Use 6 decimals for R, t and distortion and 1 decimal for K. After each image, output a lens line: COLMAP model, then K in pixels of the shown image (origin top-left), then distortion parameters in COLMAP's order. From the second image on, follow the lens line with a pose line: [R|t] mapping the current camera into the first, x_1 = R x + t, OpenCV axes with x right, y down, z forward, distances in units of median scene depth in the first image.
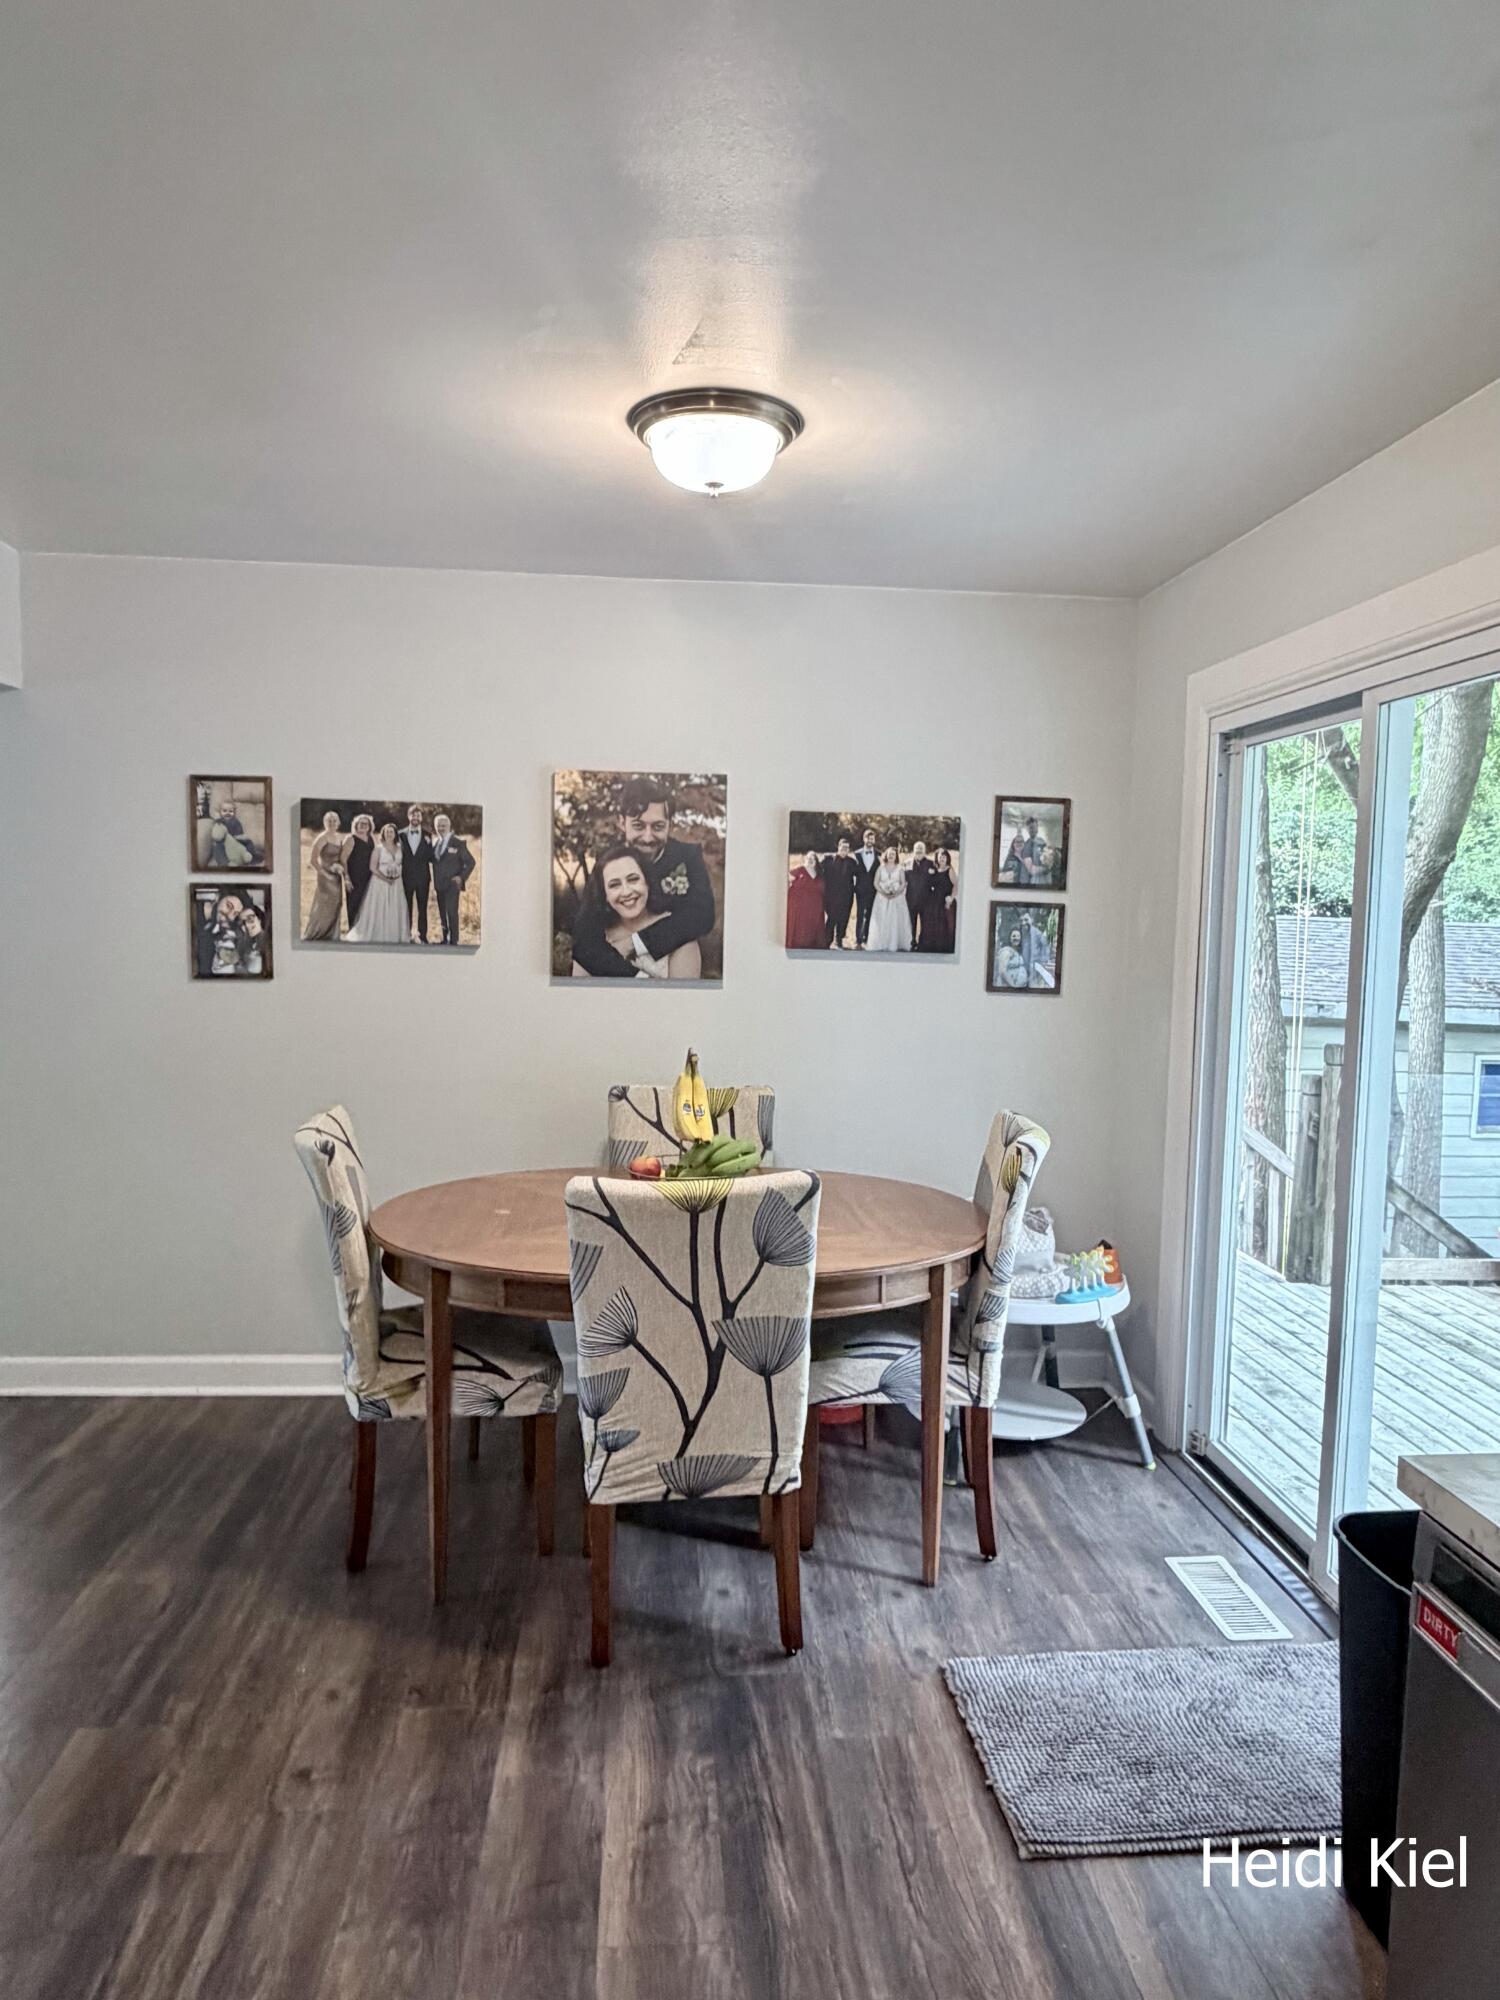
lens RADIAL K [[1313.6, 0, 743.5], [0, 1313.6, 989.7], [0, 0, 1]] dist [0.010001, -0.000217]
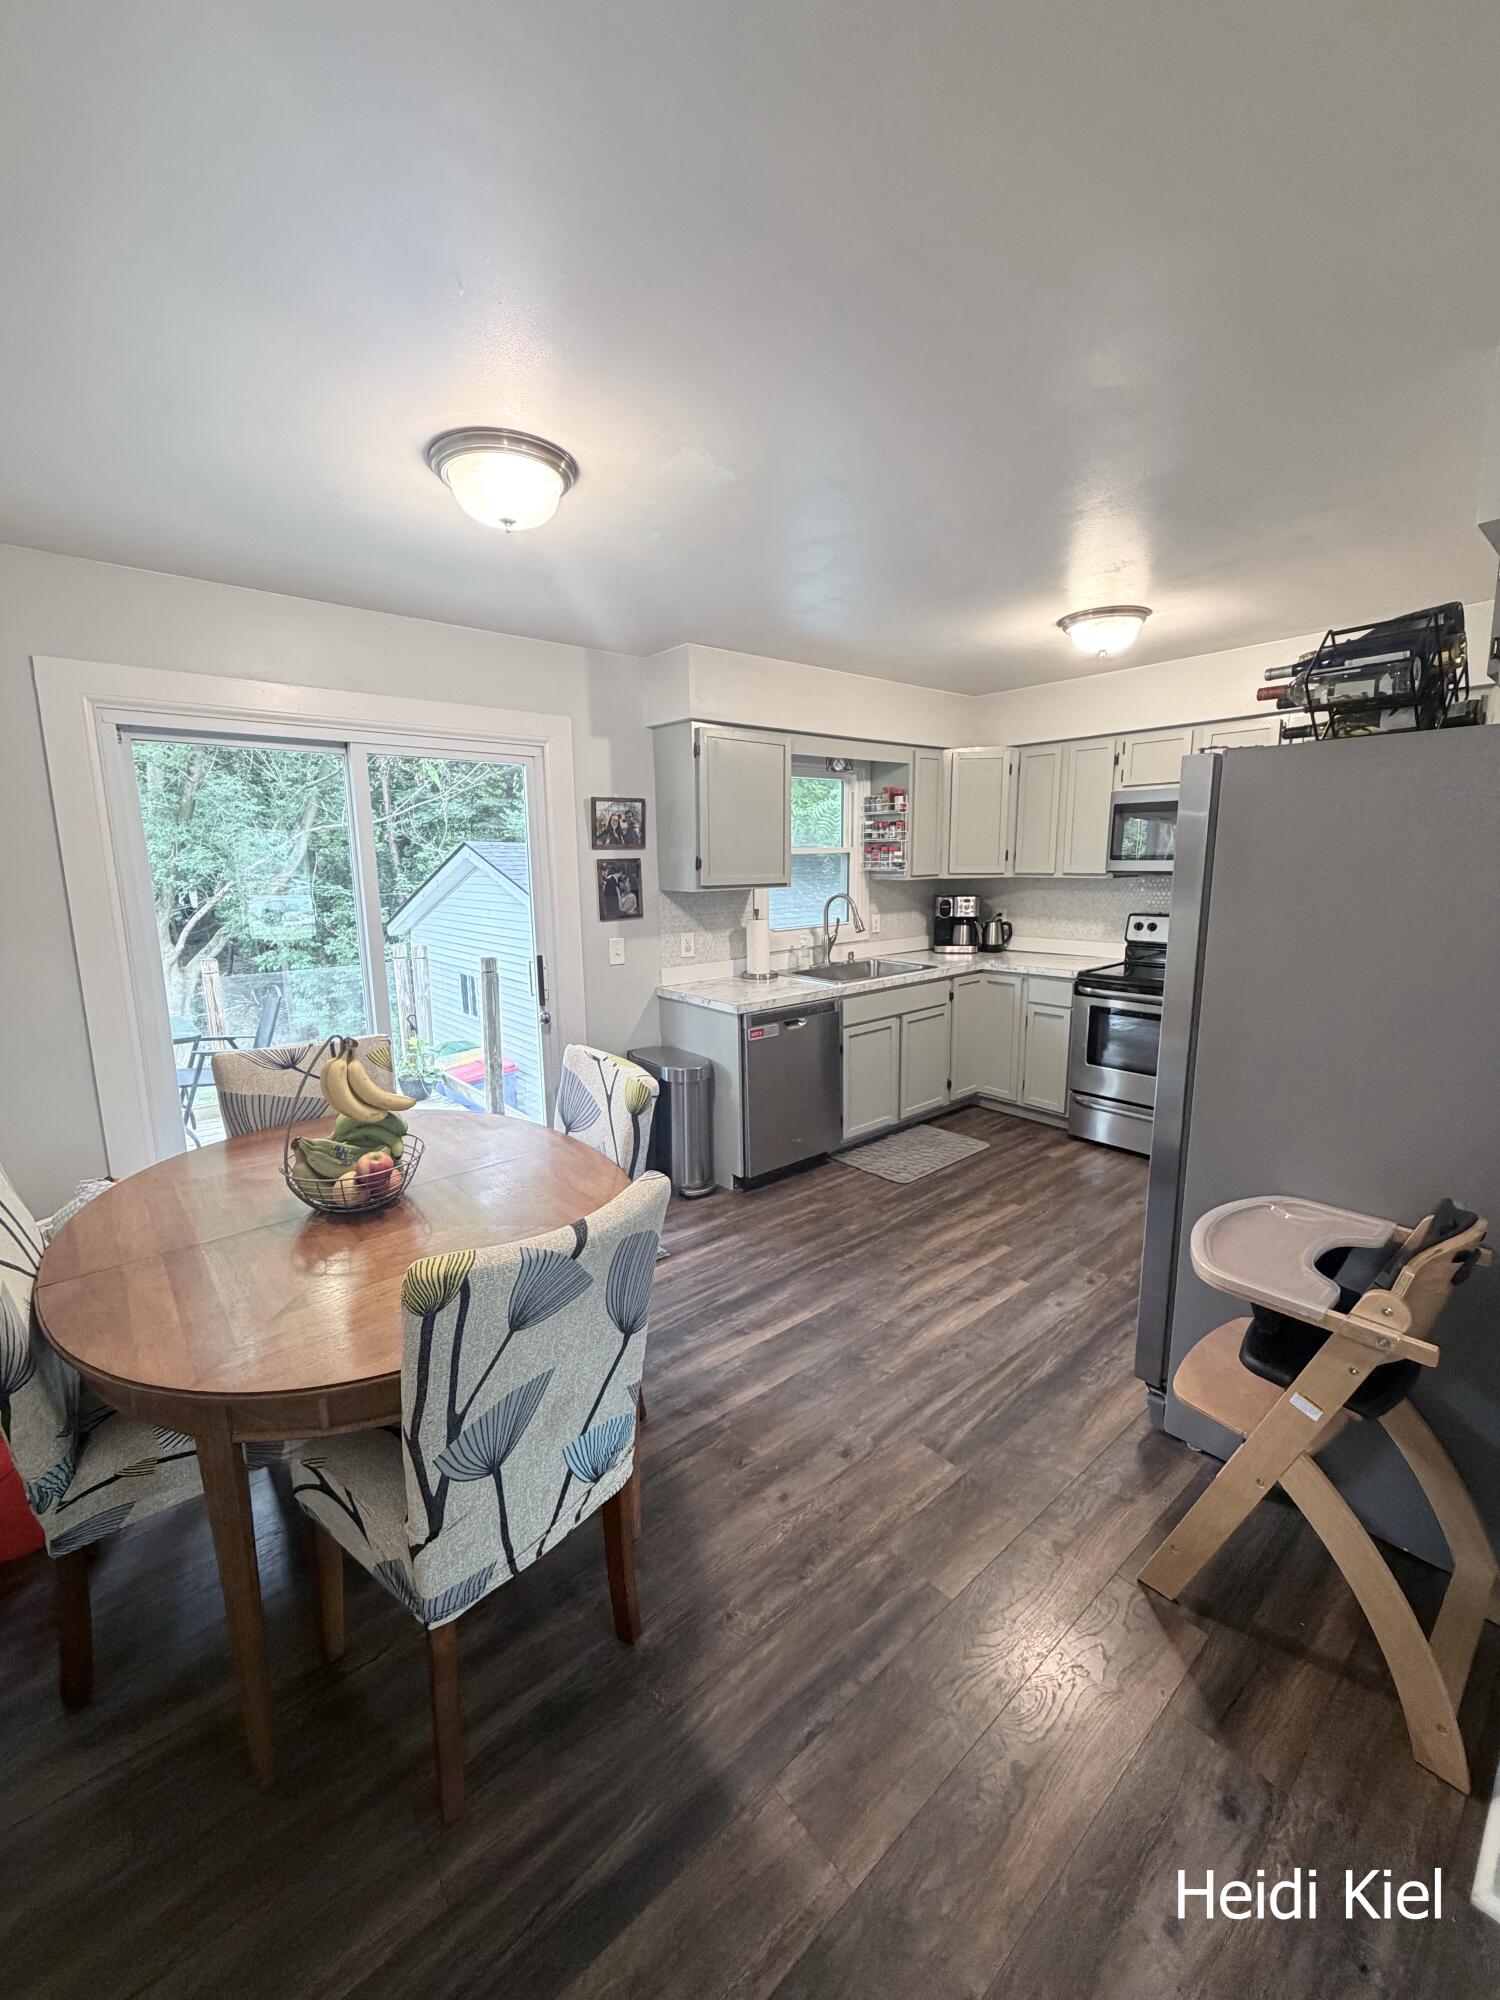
lens RADIAL K [[799.7, 0, 738.3], [0, 799.7, 998.3], [0, 0, 1]] dist [-0.000638, 0.000326]
pose [[-0.580957, -0.148211, 0.800326, -1.106724], [0.048625, 0.975206, 0.215893, -0.147720], [-0.812480, 0.164340, -0.559346, 1.835708]]
